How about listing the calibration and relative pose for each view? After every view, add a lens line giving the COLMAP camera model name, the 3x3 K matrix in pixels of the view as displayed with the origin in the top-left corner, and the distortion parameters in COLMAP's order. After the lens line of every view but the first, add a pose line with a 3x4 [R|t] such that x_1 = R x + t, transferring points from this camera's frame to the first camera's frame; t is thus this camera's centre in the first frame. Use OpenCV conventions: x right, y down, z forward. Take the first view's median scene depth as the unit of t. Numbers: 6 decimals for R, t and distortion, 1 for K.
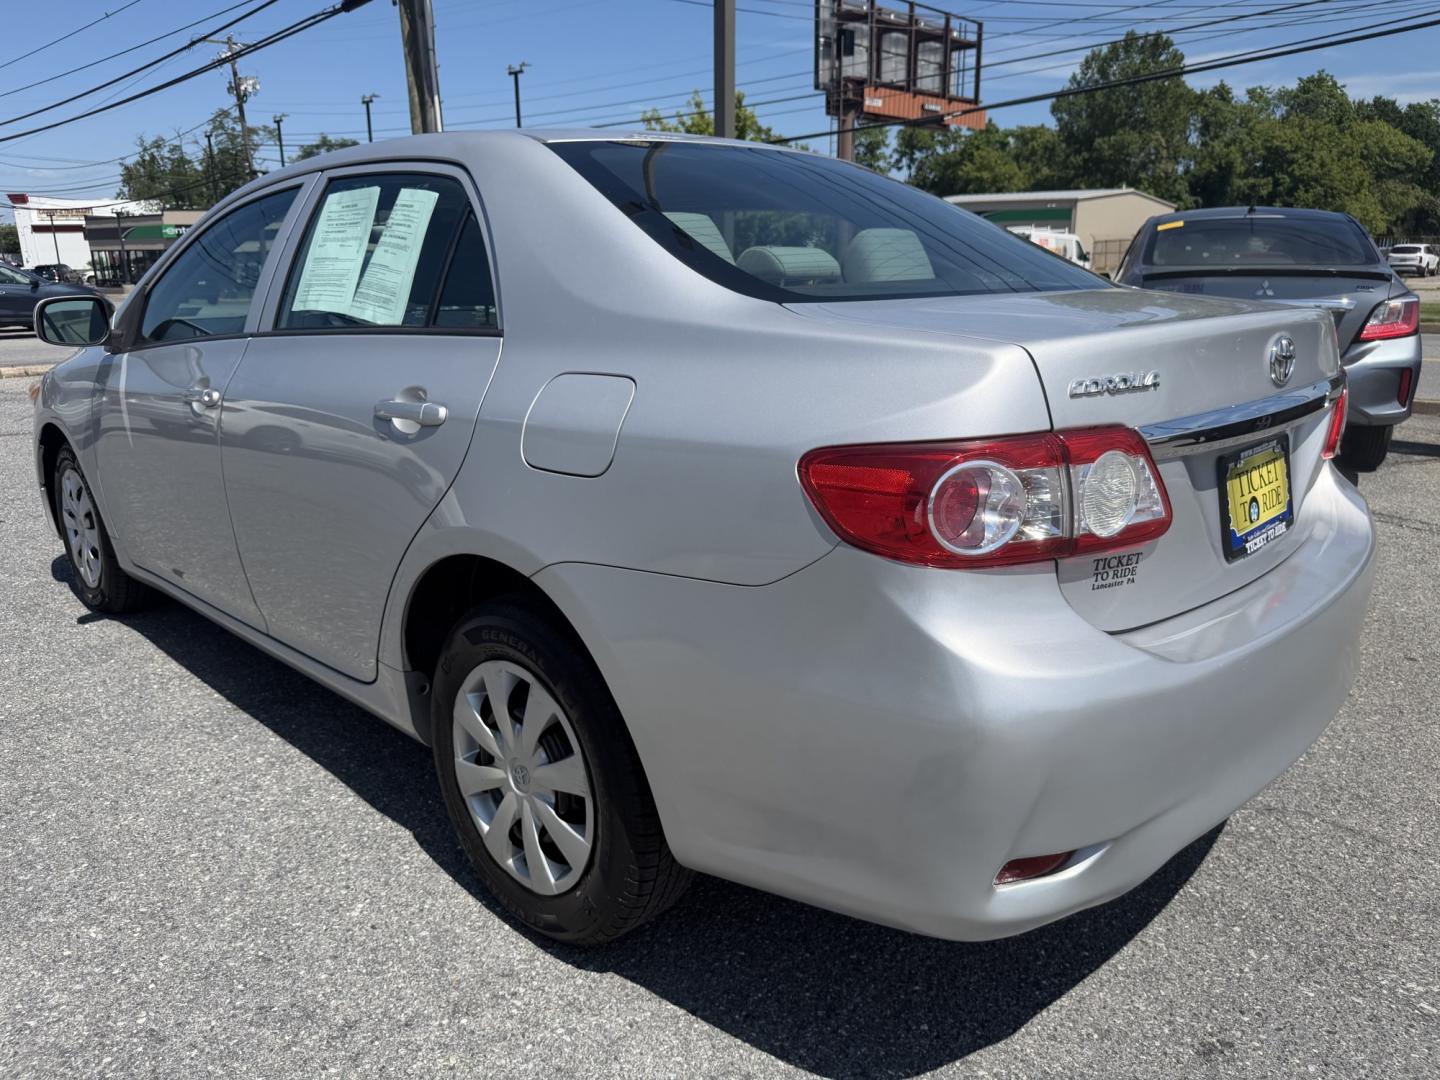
lens RADIAL K [[1070.7, 0, 728.8], [0, 1070.7, 534.8], [0, 0, 1]] dist [-0.008319, -0.002883]
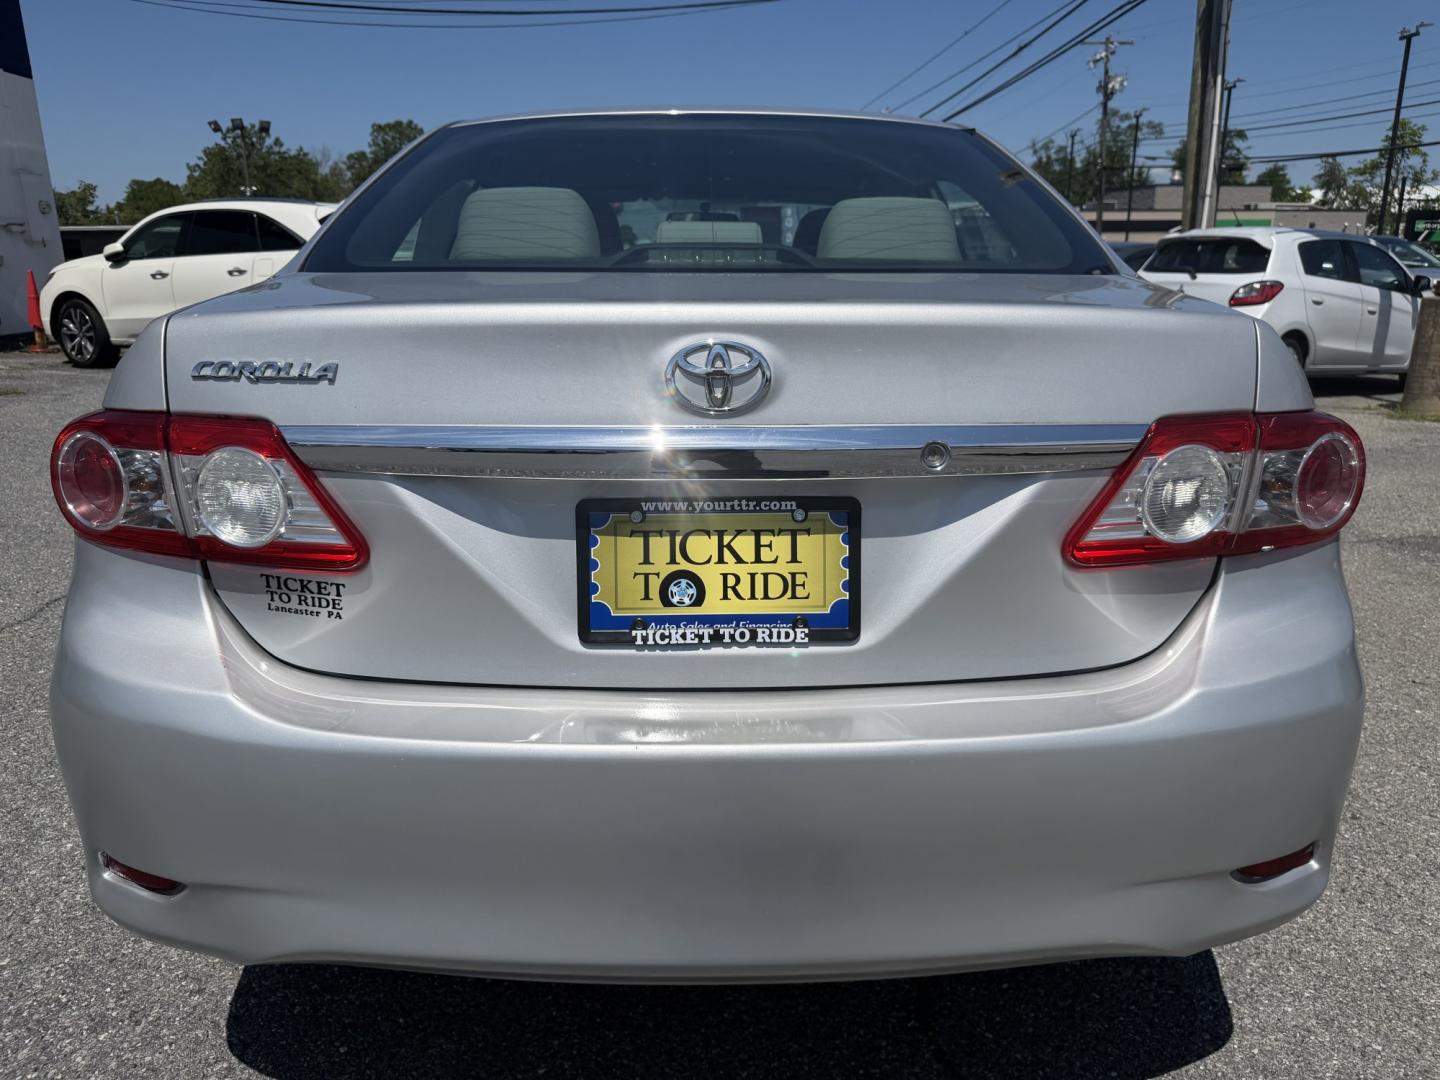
lens RADIAL K [[1070.7, 0, 730.7], [0, 1070.7, 536.3], [0, 0, 1]] dist [-0.008319, -0.002883]
pose [[0.701302, 0.183699, -0.688789, 0.963678], [-0.180461, 0.980504, 0.077759, -0.114130], [0.689644, 0.069767, 0.720780, 0.516460]]
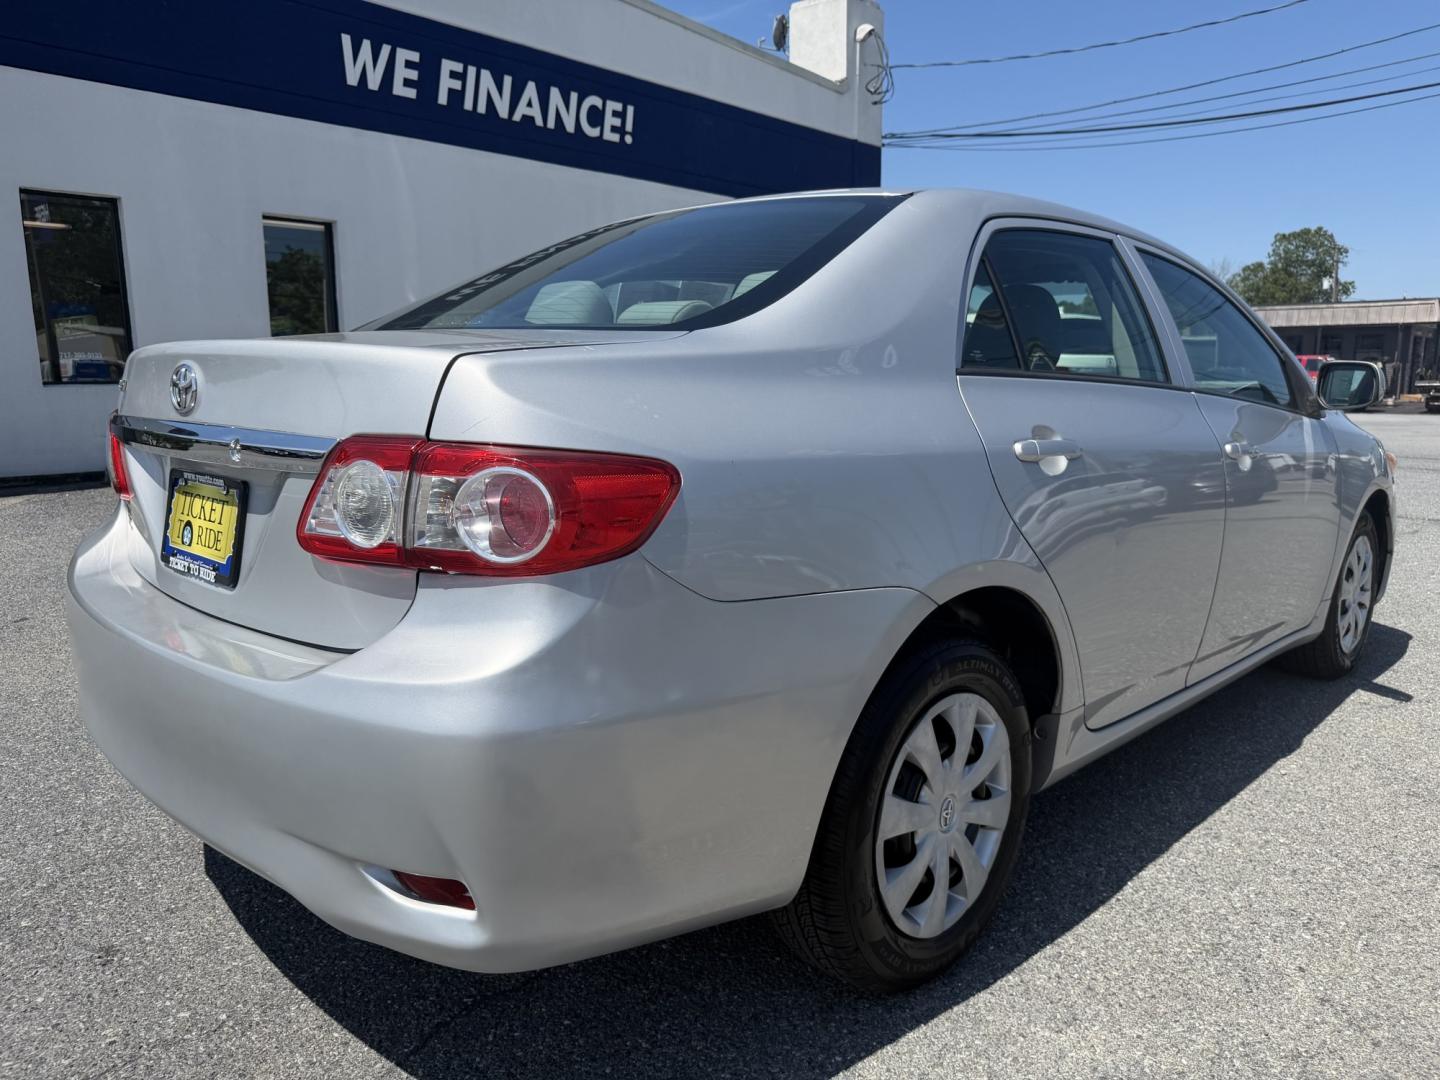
lens RADIAL K [[1070.7, 0, 718.0], [0, 1070.7, 543.0], [0, 0, 1]] dist [-0.008319, -0.002883]
pose [[-0.036071, 0.165422, -0.985563, 1.446904], [-0.256265, 0.951697, 0.169117, -0.309341], [0.965933, 0.258665, 0.008063, 1.454592]]
